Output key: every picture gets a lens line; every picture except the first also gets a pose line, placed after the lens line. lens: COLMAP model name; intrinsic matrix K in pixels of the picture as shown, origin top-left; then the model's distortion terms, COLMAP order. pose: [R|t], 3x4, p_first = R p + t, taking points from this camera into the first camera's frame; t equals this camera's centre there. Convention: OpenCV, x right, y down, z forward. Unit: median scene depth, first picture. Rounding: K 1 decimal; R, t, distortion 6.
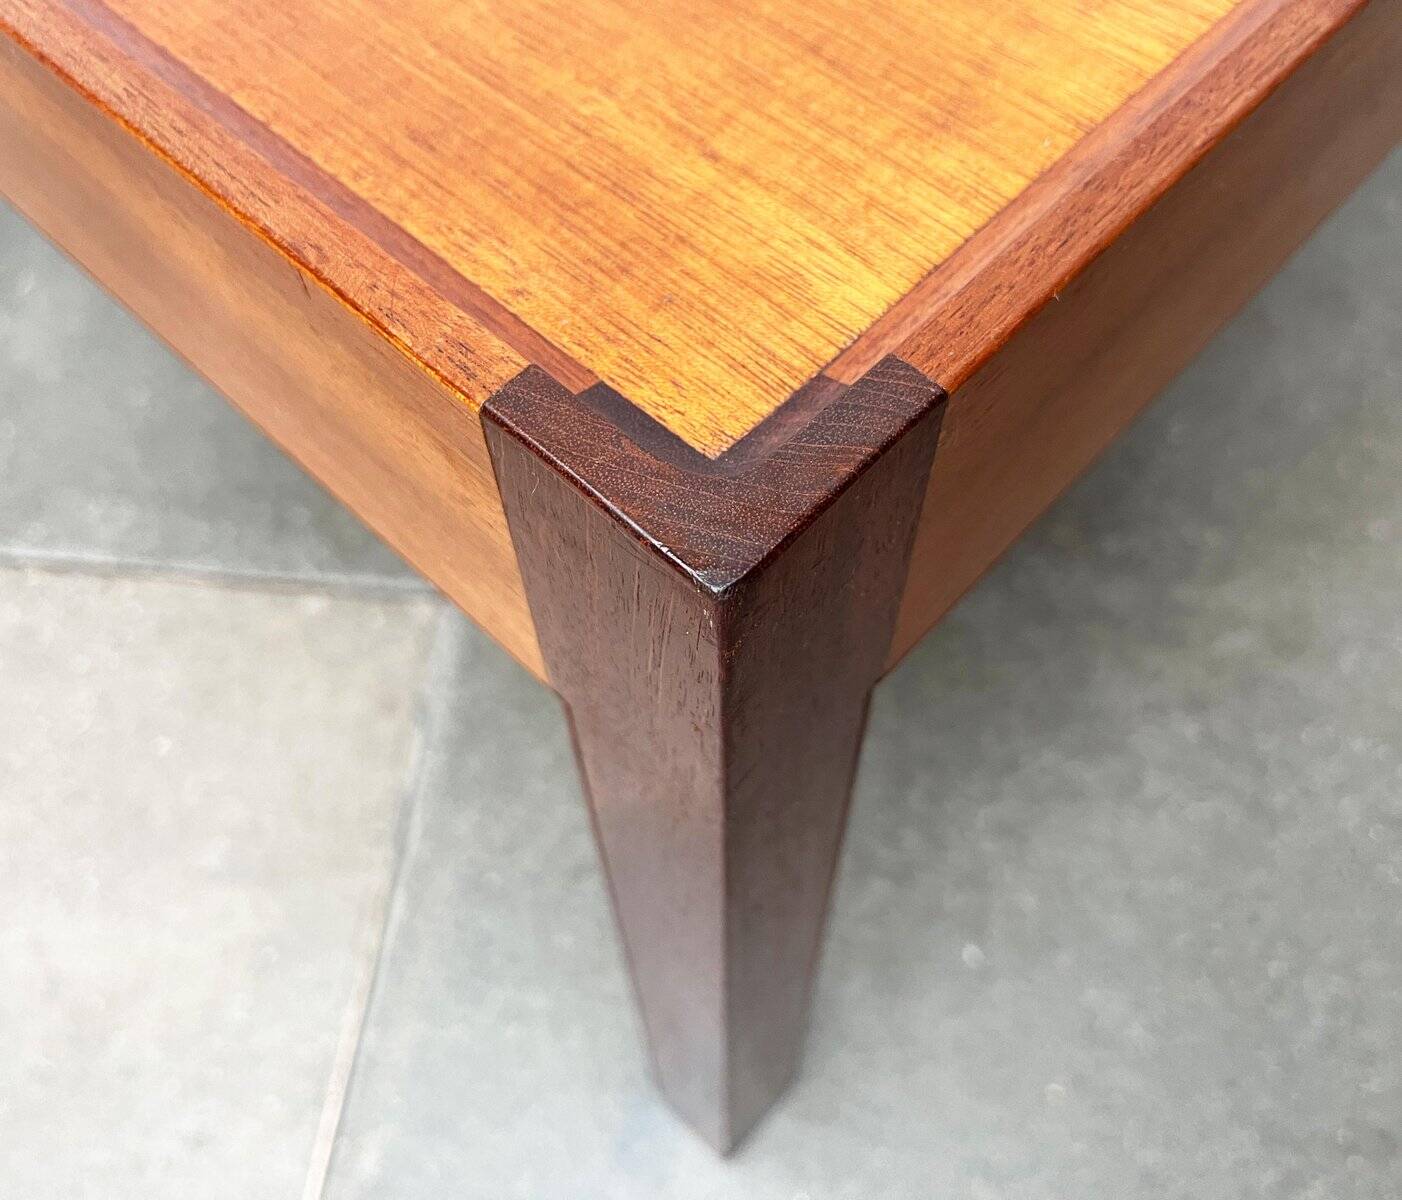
lens RADIAL K [[1134.1, 0, 693.7], [0, 1134.1, 592.1], [0, 0, 1]] dist [-0.019225, -0.016179]
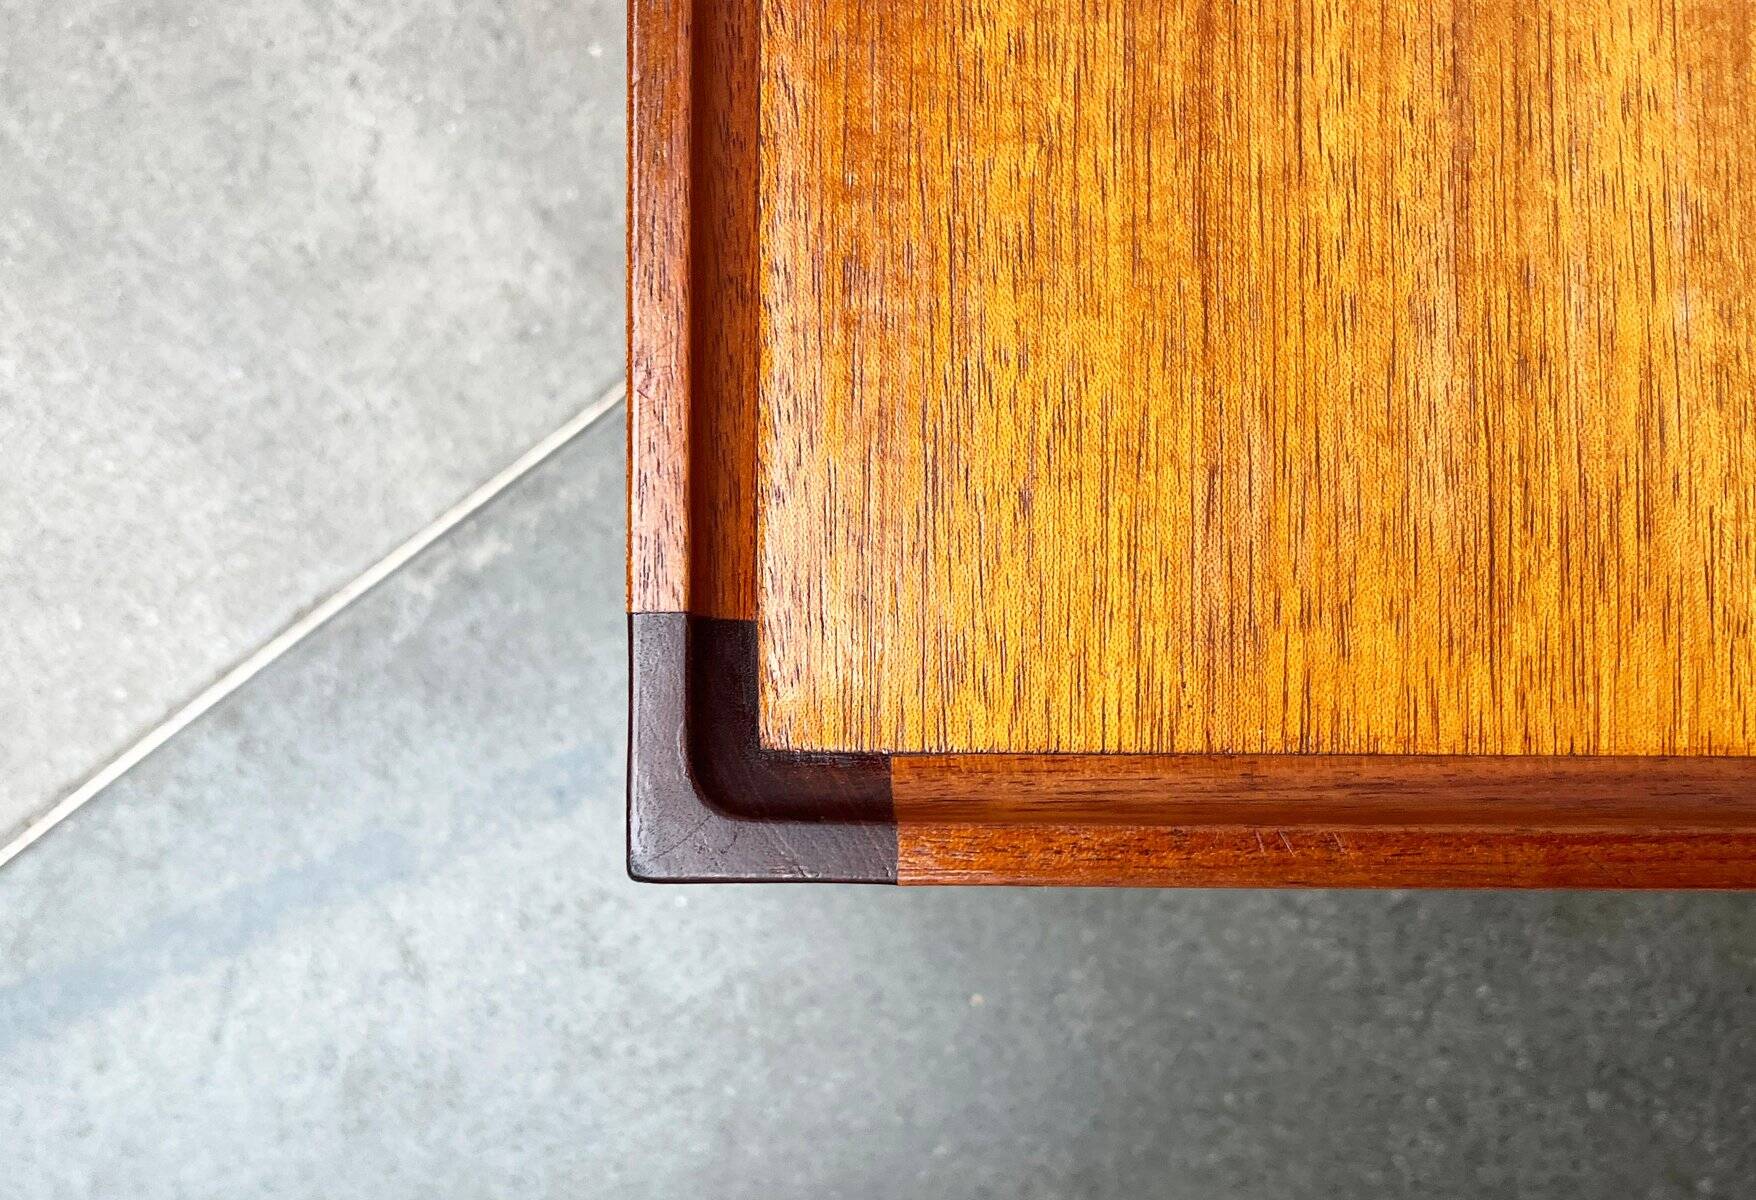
lens RADIAL K [[1441.7, 0, 874.8], [0, 1441.7, 607.6], [0, 0, 1]] dist [-0.033219, 0.001436]
pose [[0.685118, 0.728432, -0.000534, -0.007060], [-0.652678, 0.614194, 0.443596, -0.852315], [0.323458, -0.303567, 0.896227, -0.258085]]
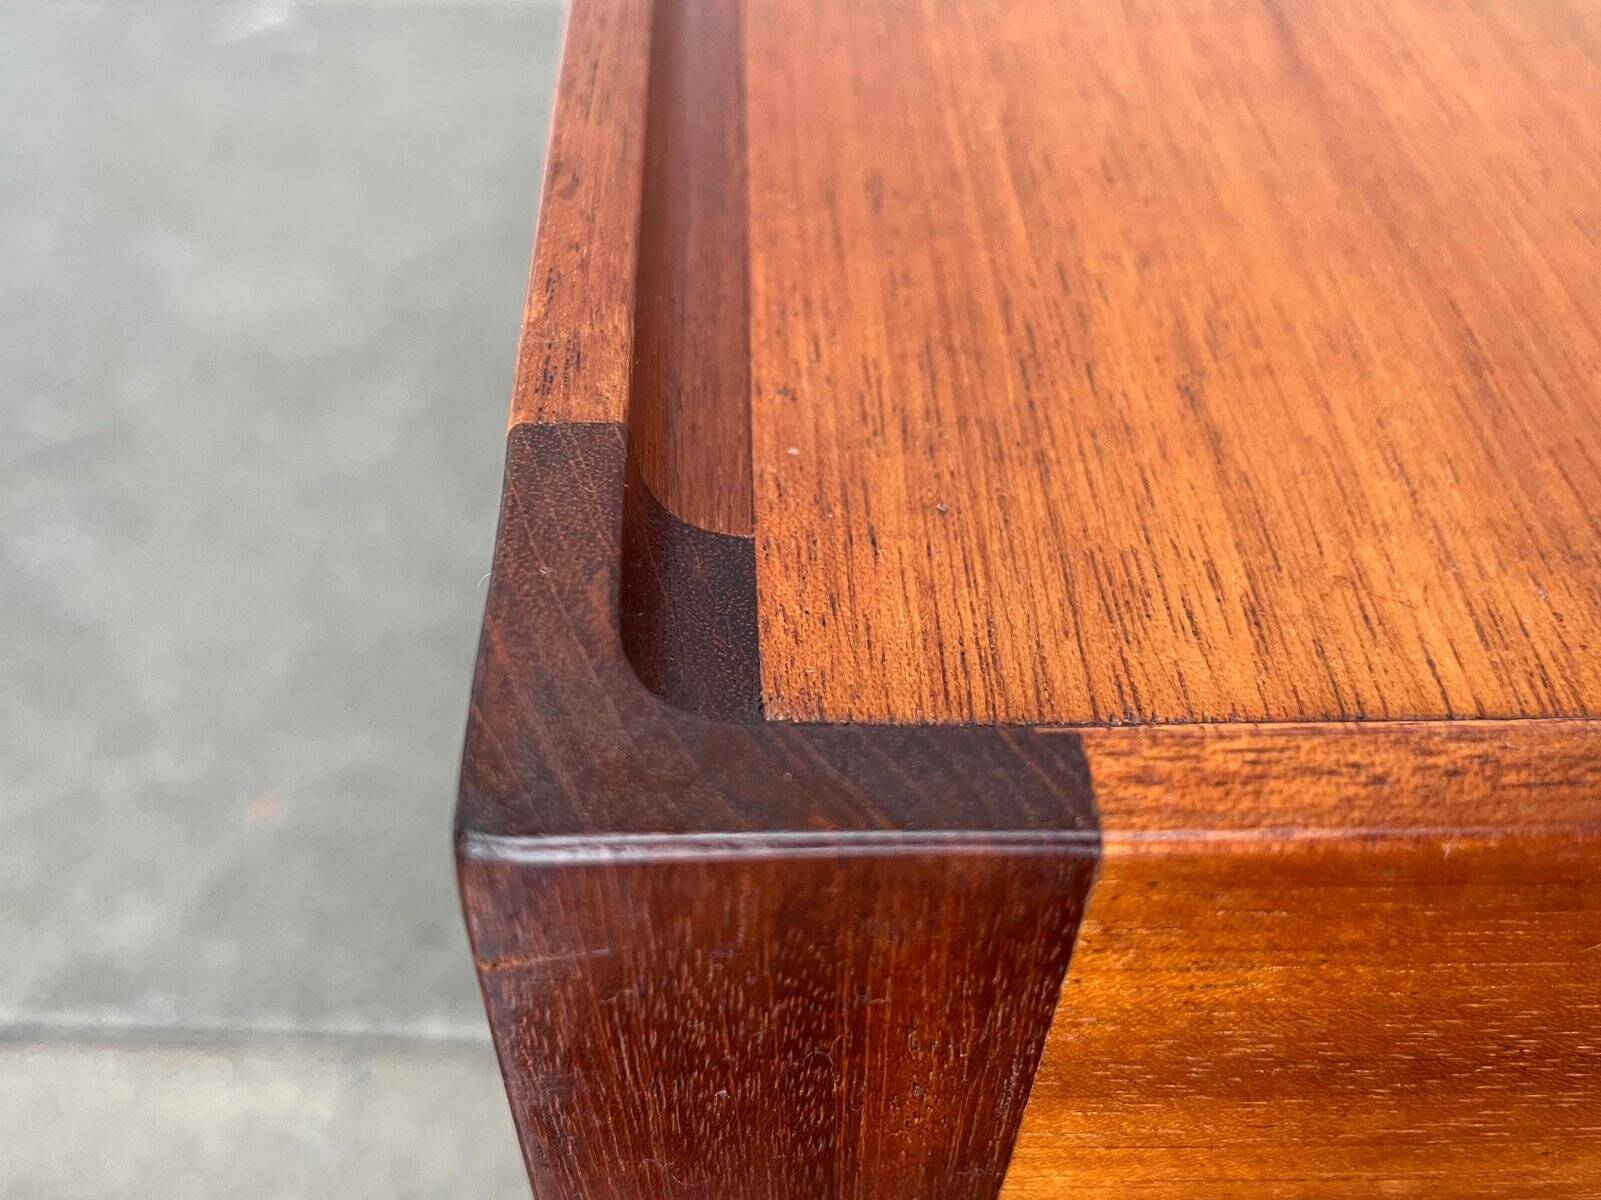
lens RADIAL K [[1531.7, 0, 804.8], [0, 1531.7, 603.6], [0, 0, 1]] dist [-0.035737, 0.000000]
pose [[0.715362, 0.532193, -0.452799, 0.316329], [-0.633139, 0.767834, -0.097808, -0.085506], [0.295622, 0.356653, 0.886232, 0.243944]]
